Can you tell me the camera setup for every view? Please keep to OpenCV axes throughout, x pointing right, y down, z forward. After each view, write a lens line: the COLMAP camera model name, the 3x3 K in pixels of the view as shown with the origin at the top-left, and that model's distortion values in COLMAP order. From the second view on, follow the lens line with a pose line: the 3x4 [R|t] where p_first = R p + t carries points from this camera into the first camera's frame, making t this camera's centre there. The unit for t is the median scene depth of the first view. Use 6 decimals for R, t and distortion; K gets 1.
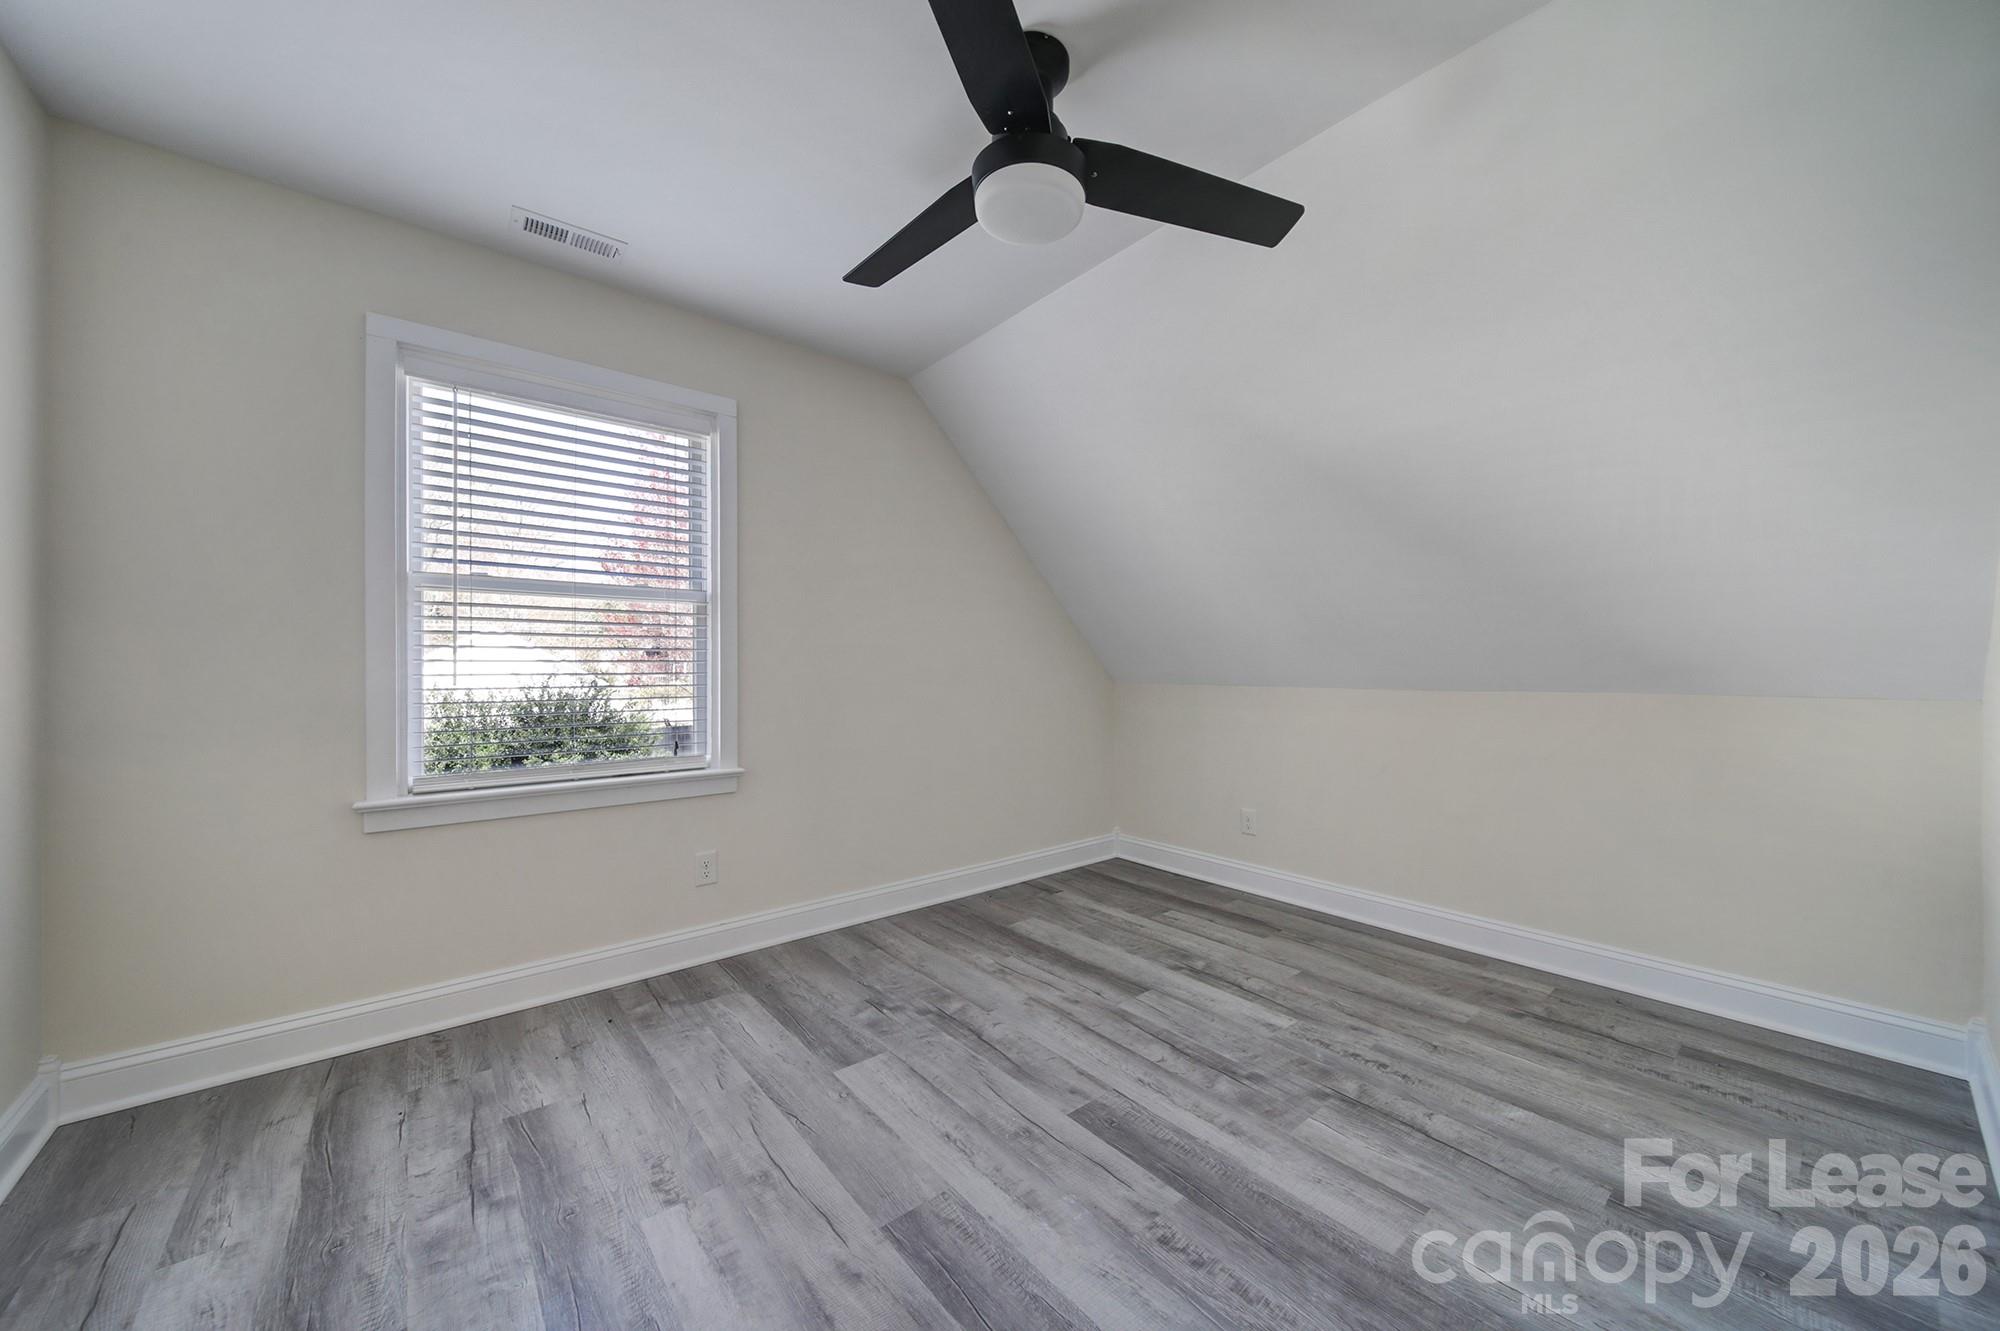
lens RADIAL K [[708.1, 0, 1001.7], [0, 708.1, 664.3], [0, 0, 1]] dist [0.000692, -0.001760]
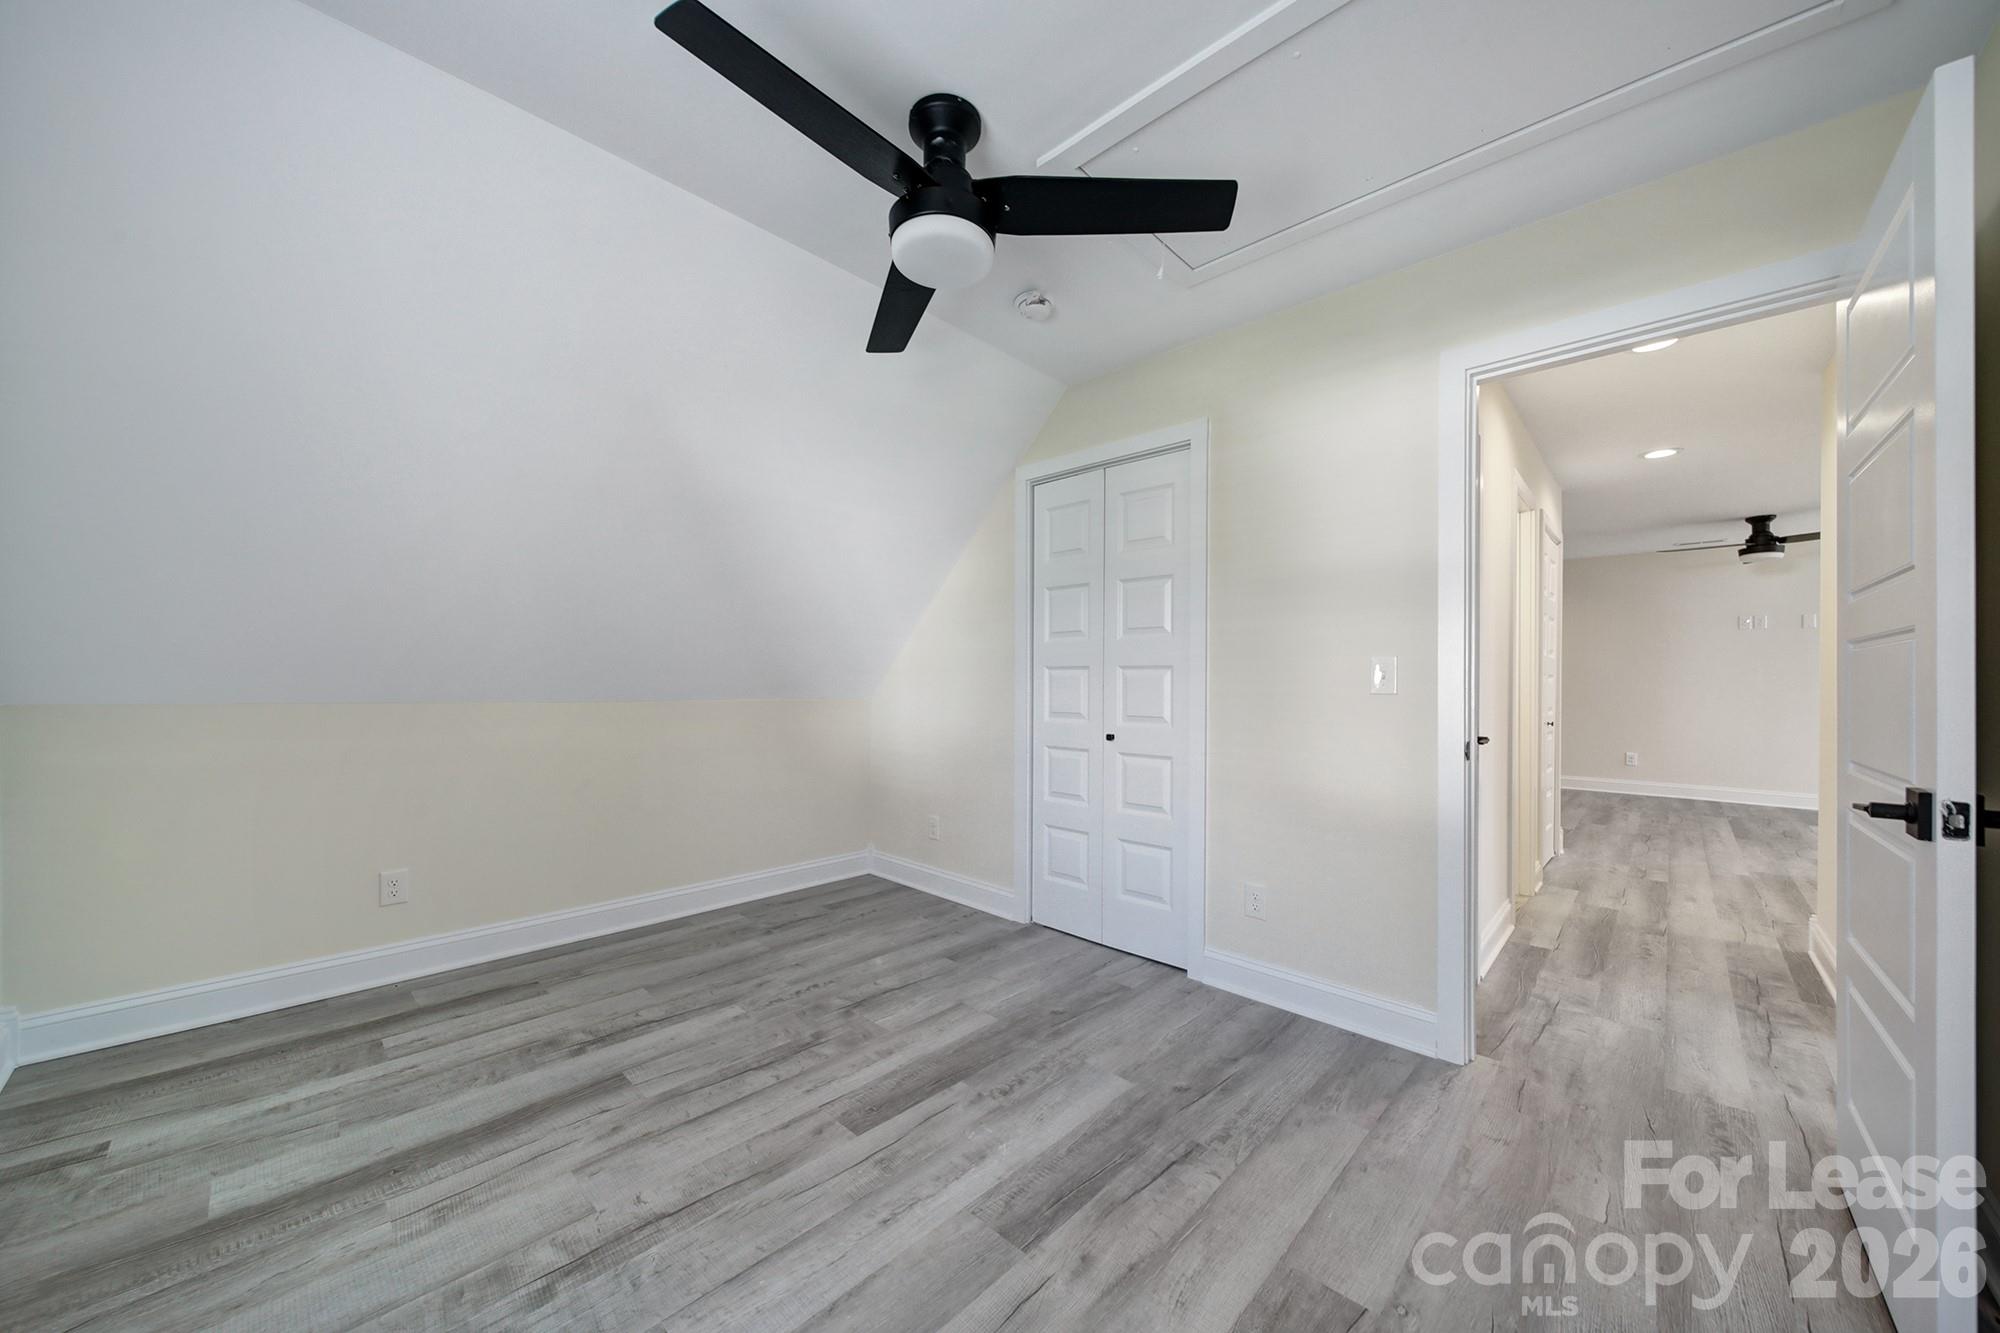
lens RADIAL K [[708.1, 0, 992.0], [0, 708.1, 678.9], [0, 0, 1]] dist [0.000692, -0.001760]
pose [[-0.103129, 0.005336, 0.994654, -0.750844], [-0.016389, 0.999841, -0.007063, -0.003372], [-0.994533, -0.017030, -0.103025, 0.751185]]
